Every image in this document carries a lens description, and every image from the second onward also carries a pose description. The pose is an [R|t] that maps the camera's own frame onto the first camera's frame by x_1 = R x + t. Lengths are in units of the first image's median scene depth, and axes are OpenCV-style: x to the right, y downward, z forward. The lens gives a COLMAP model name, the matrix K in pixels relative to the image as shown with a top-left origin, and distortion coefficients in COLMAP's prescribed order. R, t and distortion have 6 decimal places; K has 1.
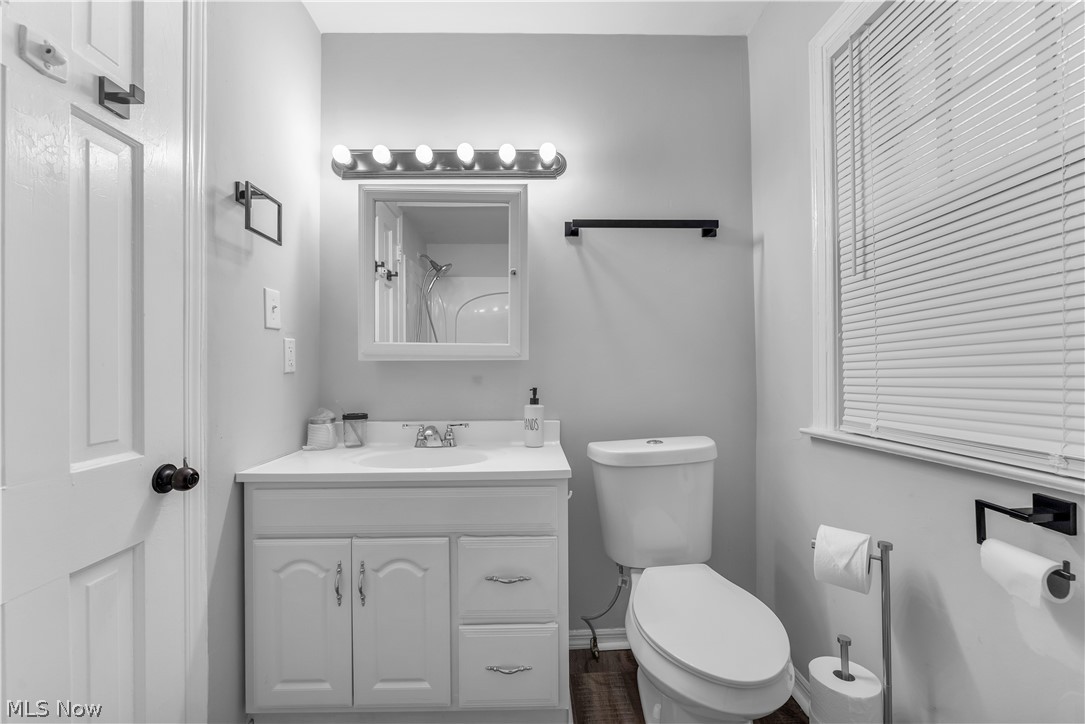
lens RADIAL K [[435.5, 0, 545.6], [0, 435.5, 368.9], [0, 0, 1]] dist [0.002161, -0.000423]
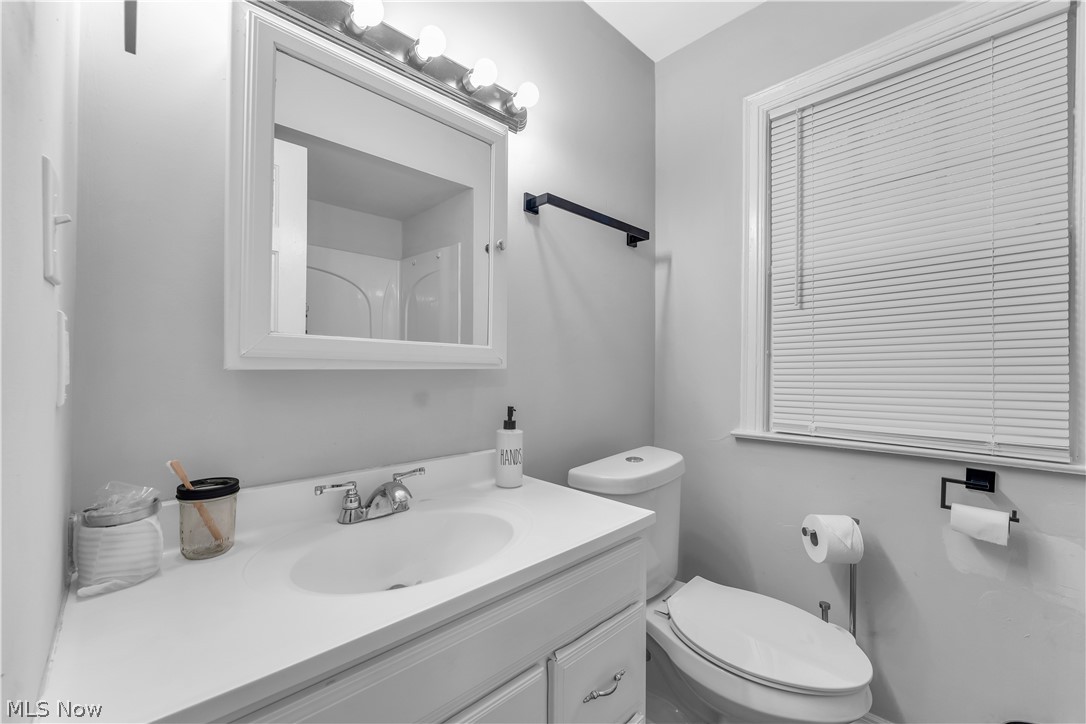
lens RADIAL K [[435.9, 0, 542.9], [0, 435.9, 367.9], [0, 0, 1]] dist [0.002161, -0.000423]
pose [[0.747525, 0.004811, 0.664217, -0.552057], [-0.010028, 0.999942, 0.004044, -0.029960], [-0.664158, -0.009684, 0.747529, 0.472704]]
